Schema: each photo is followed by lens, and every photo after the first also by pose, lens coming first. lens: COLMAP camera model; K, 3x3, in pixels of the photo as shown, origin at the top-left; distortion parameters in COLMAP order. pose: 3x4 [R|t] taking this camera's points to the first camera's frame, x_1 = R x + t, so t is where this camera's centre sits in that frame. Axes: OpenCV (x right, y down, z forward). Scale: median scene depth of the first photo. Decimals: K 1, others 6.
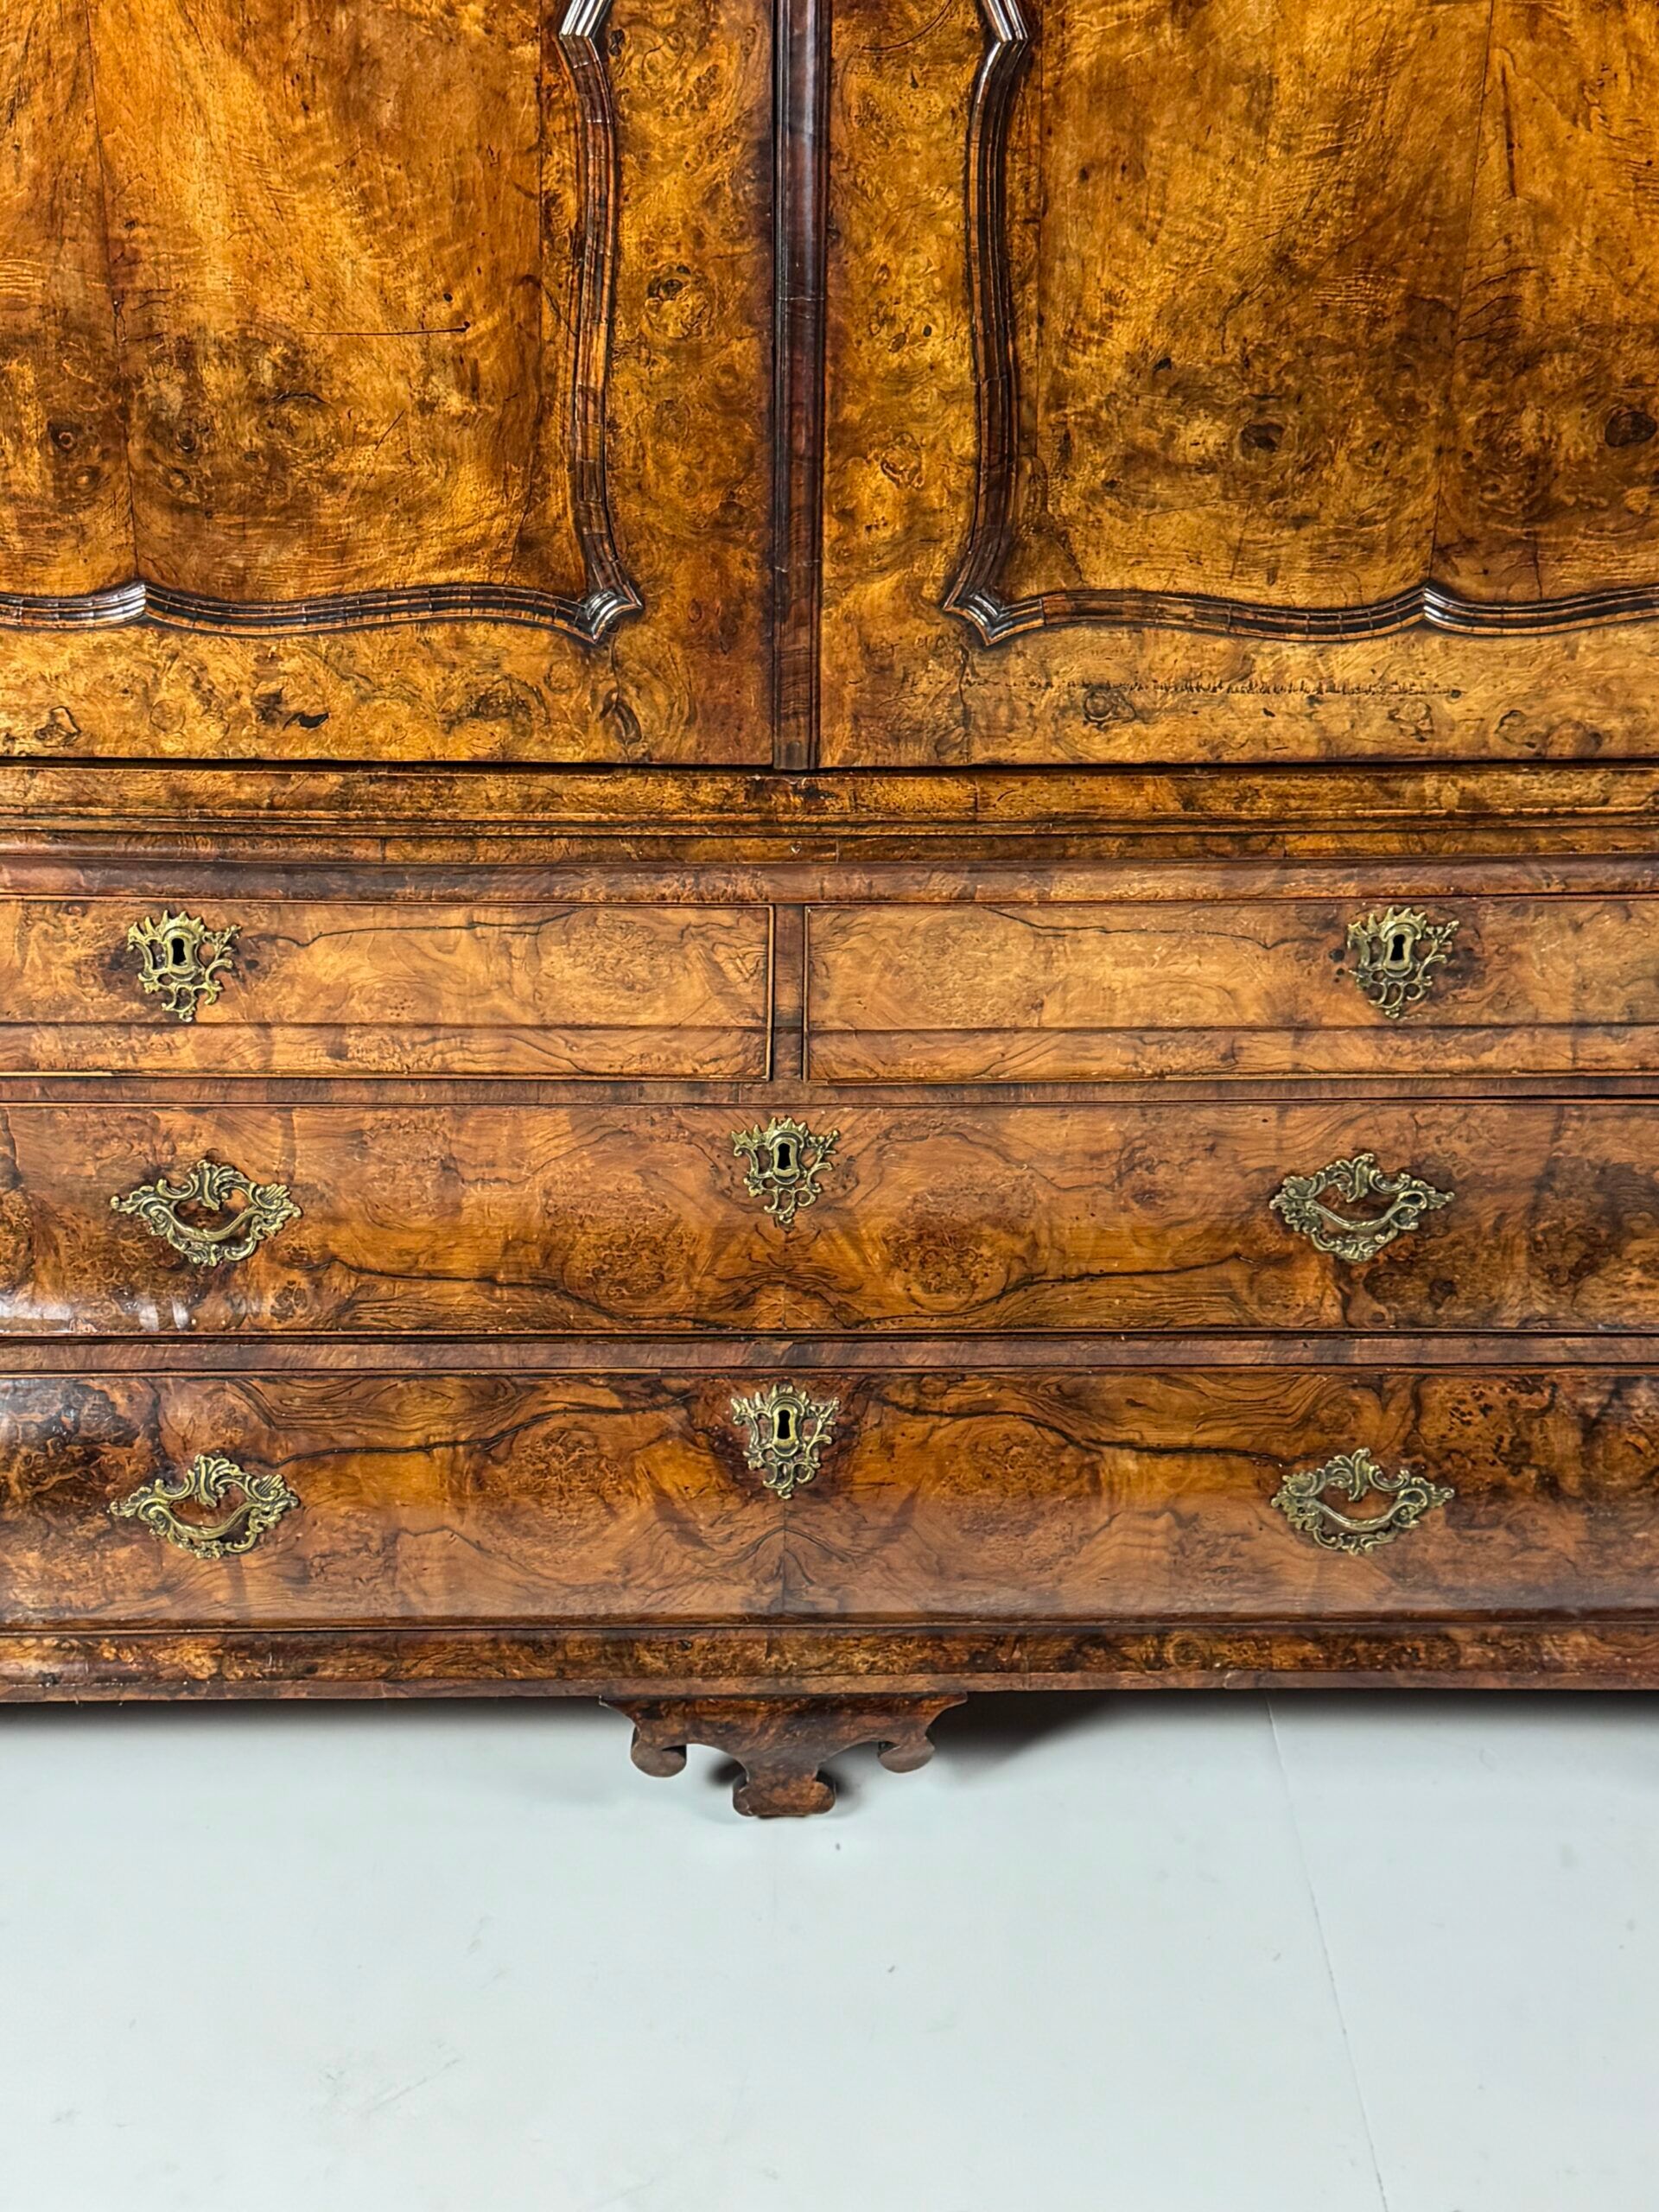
lens RADIAL K [[3056.0, 0, 826.1], [0, 3056.0, 1130.8], [0, 0, 1]] dist [0.172958, -0.308210]
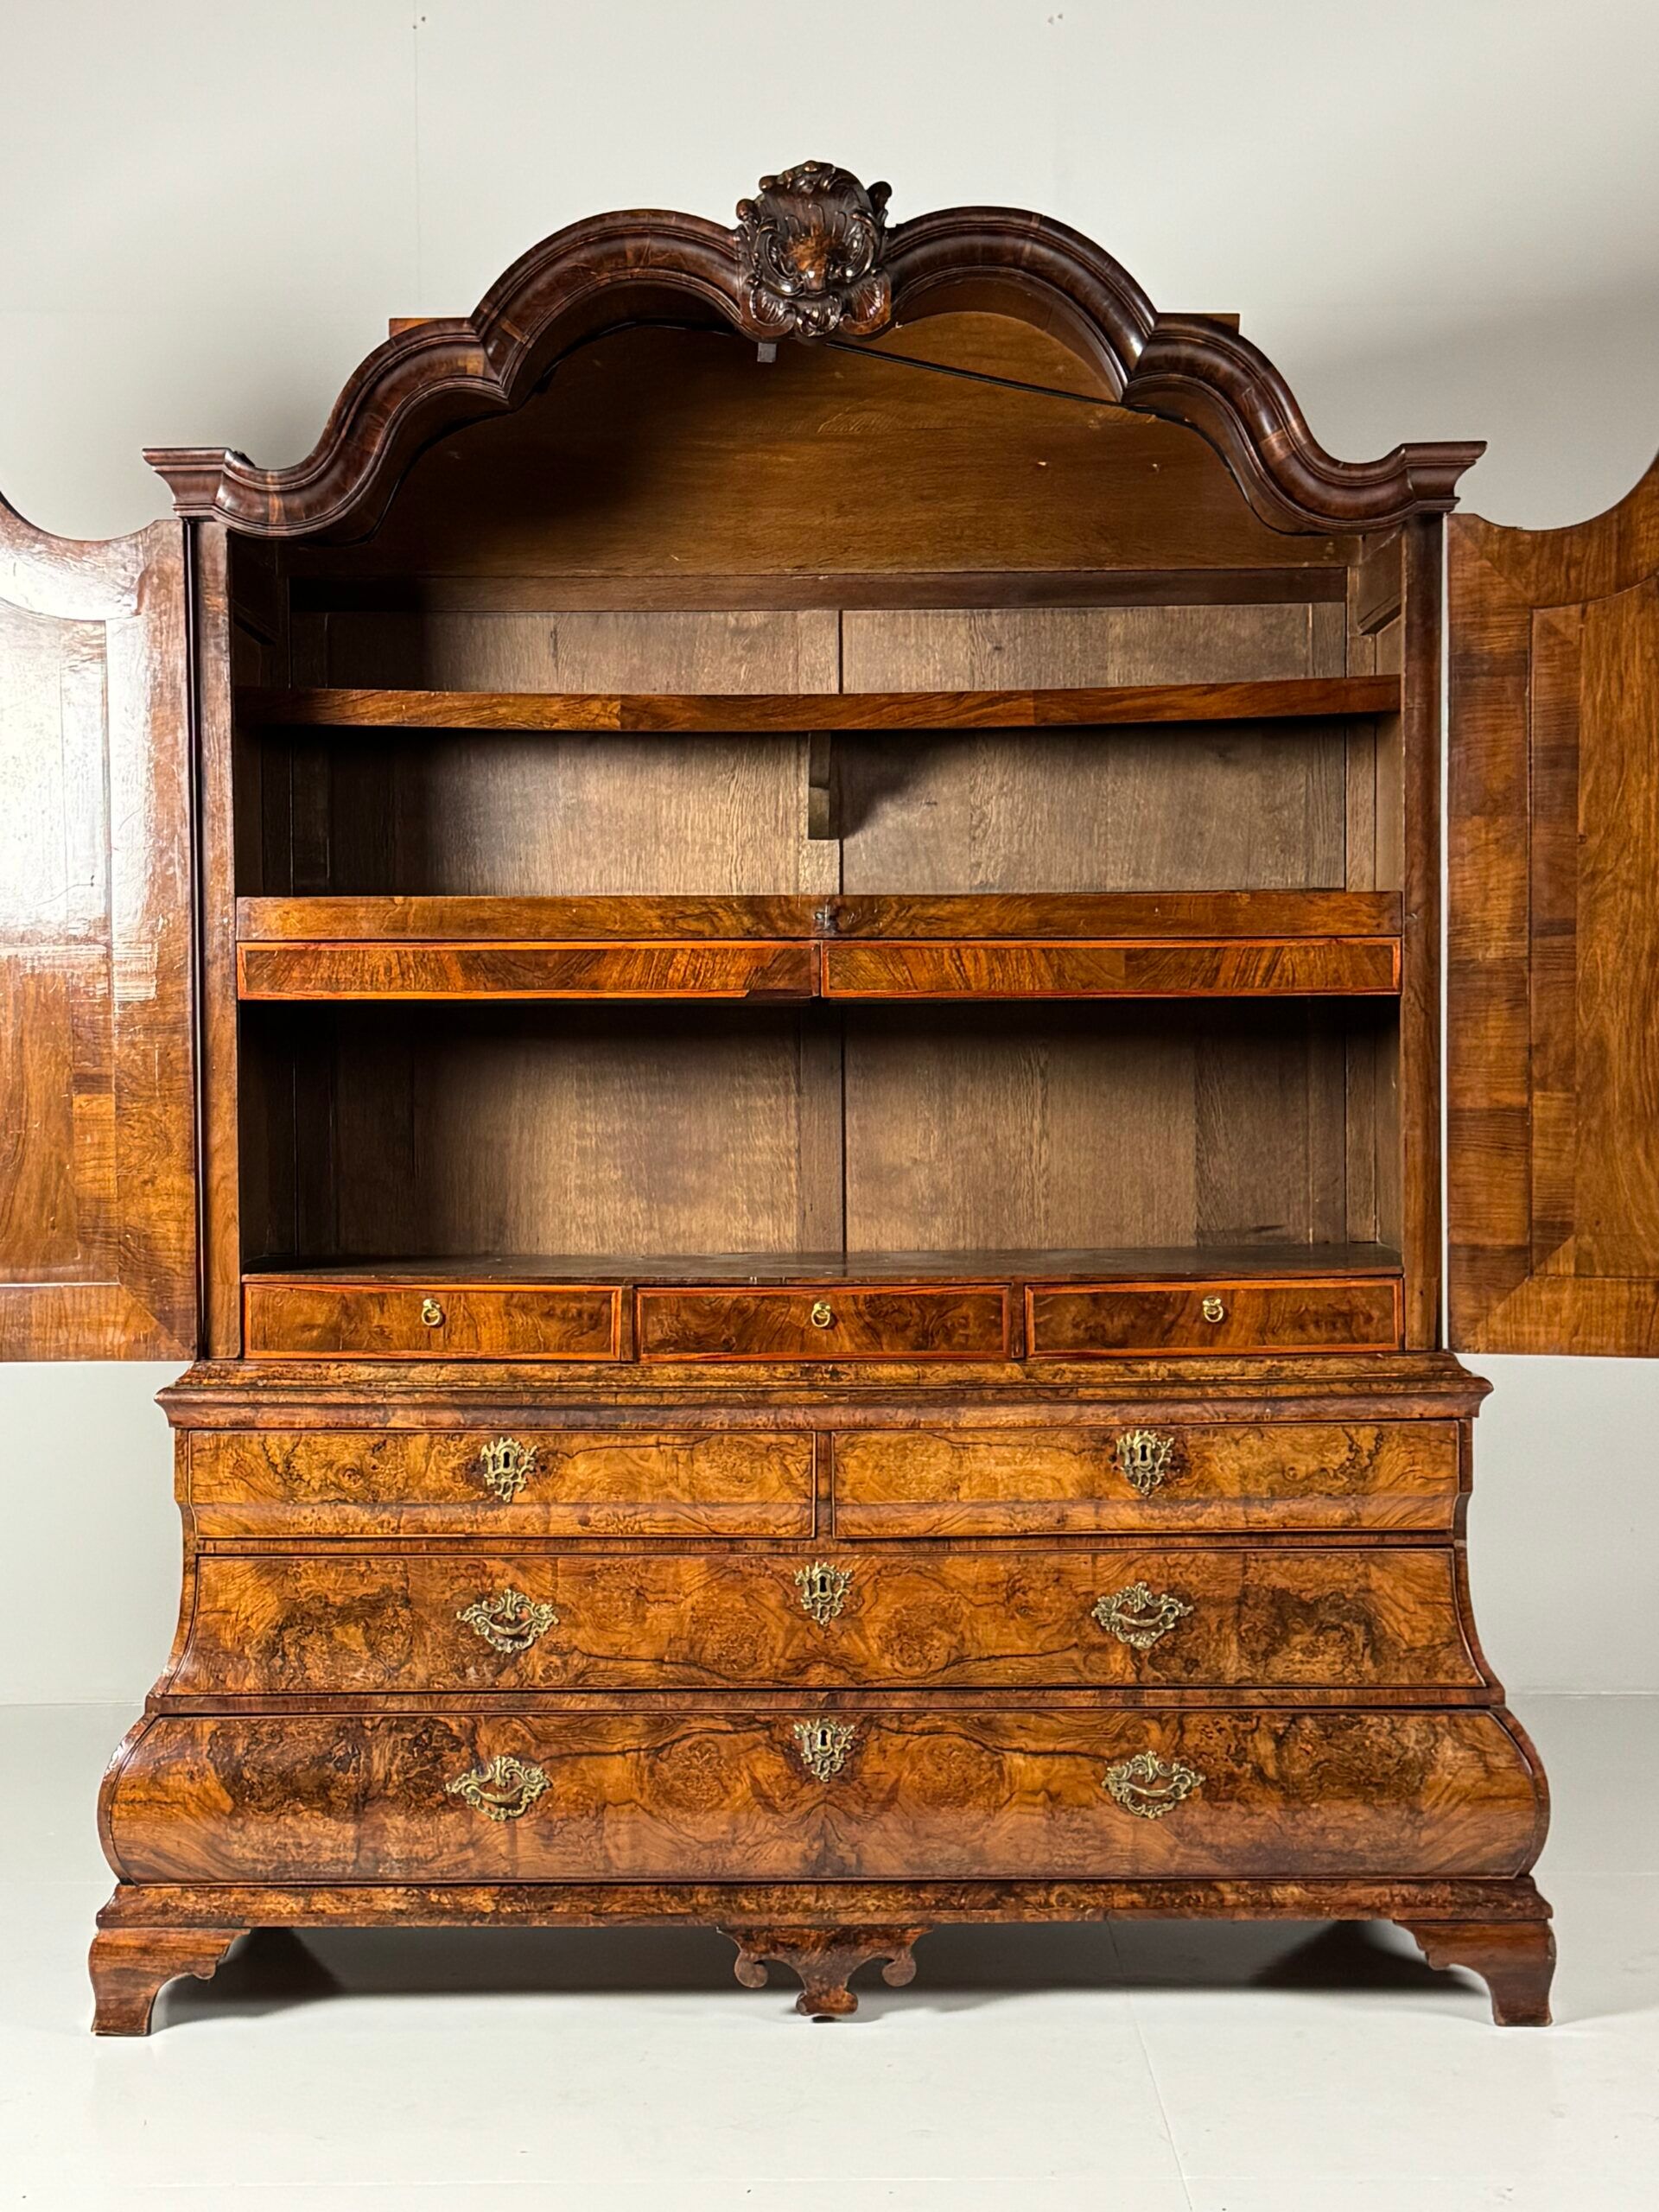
lens RADIAL K [[2973.1, 0, 848.3], [0, 2973.1, 1109.3], [0, 0, 1]] dist [0.148934, -0.201398]
pose [[0.999438, -0.018805, -0.027768, 0.059083], [0.003952, 0.888268, -0.459308, 0.604557], [0.033302, 0.458940, 0.887843, -0.750173]]
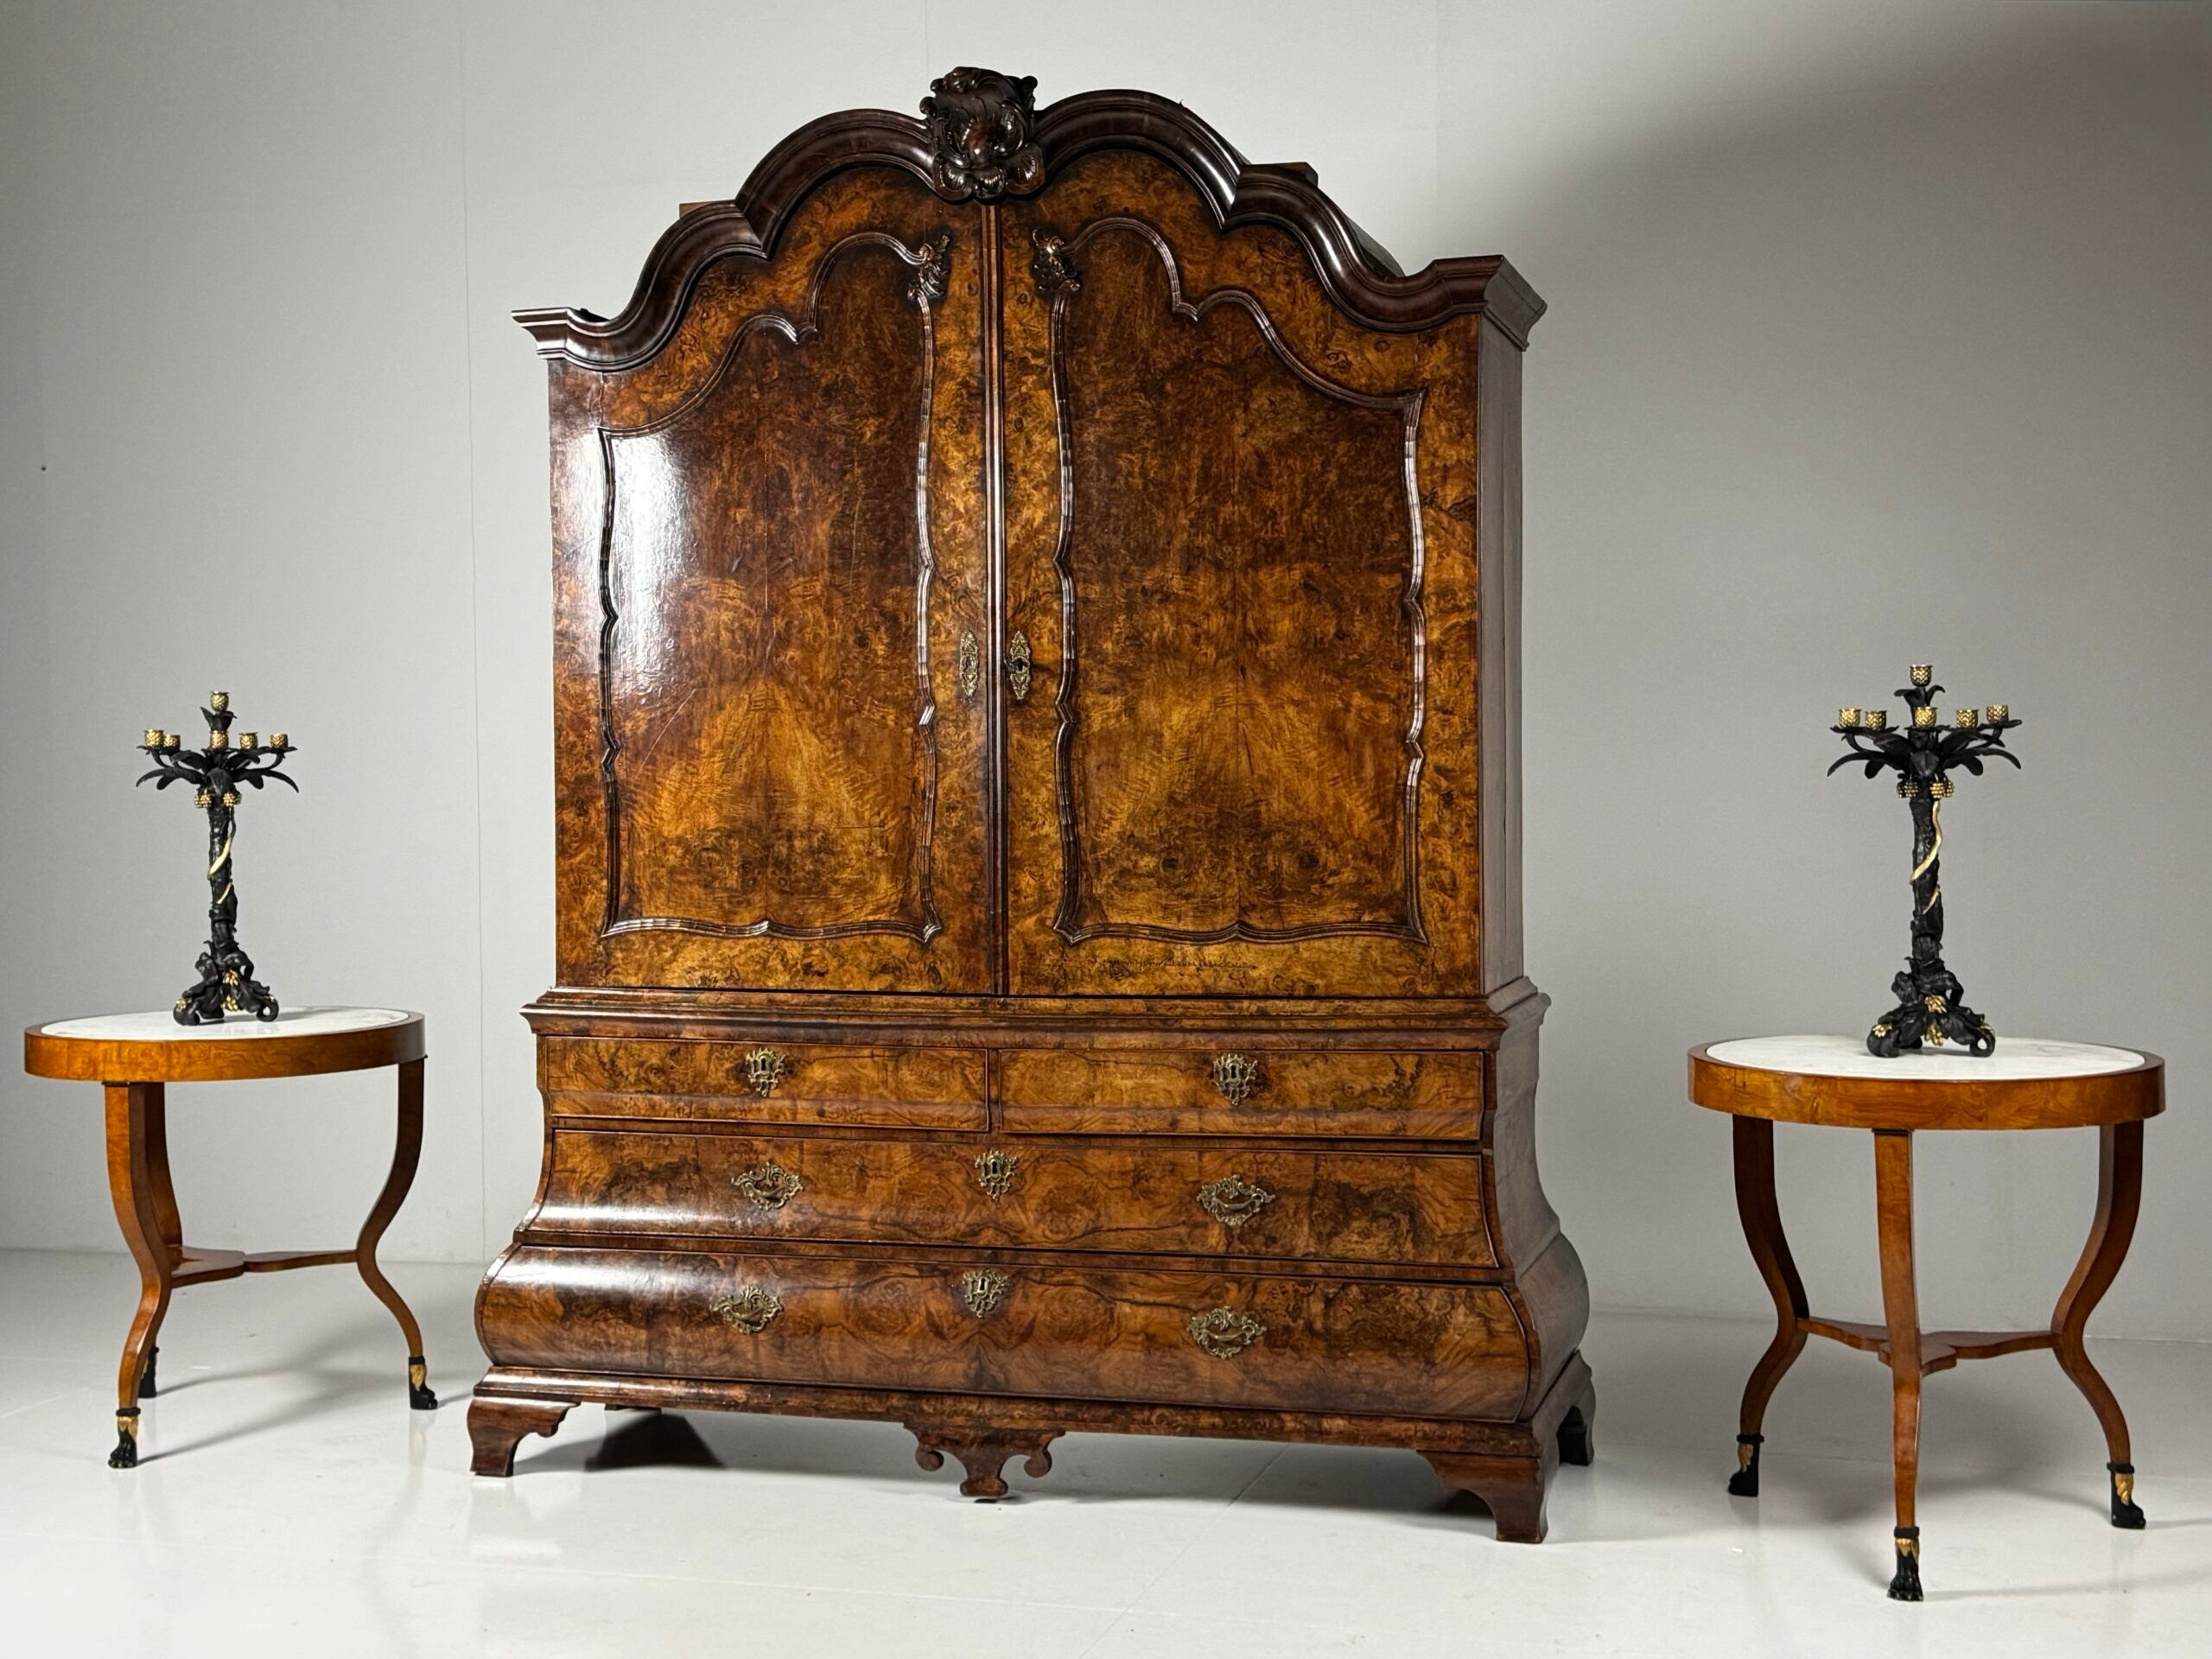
lens RADIAL K [[2964.6, 0, 1090.5], [0, 2964.6, 838.0], [0, 0, 1]] dist [0.155245, -0.240446]
pose [[0.950806, -0.014193, -0.309461, 0.805340], [-0.129167, 0.889809, -0.437671, 0.811999], [0.281573, 0.456113, 0.844203, -1.075519]]
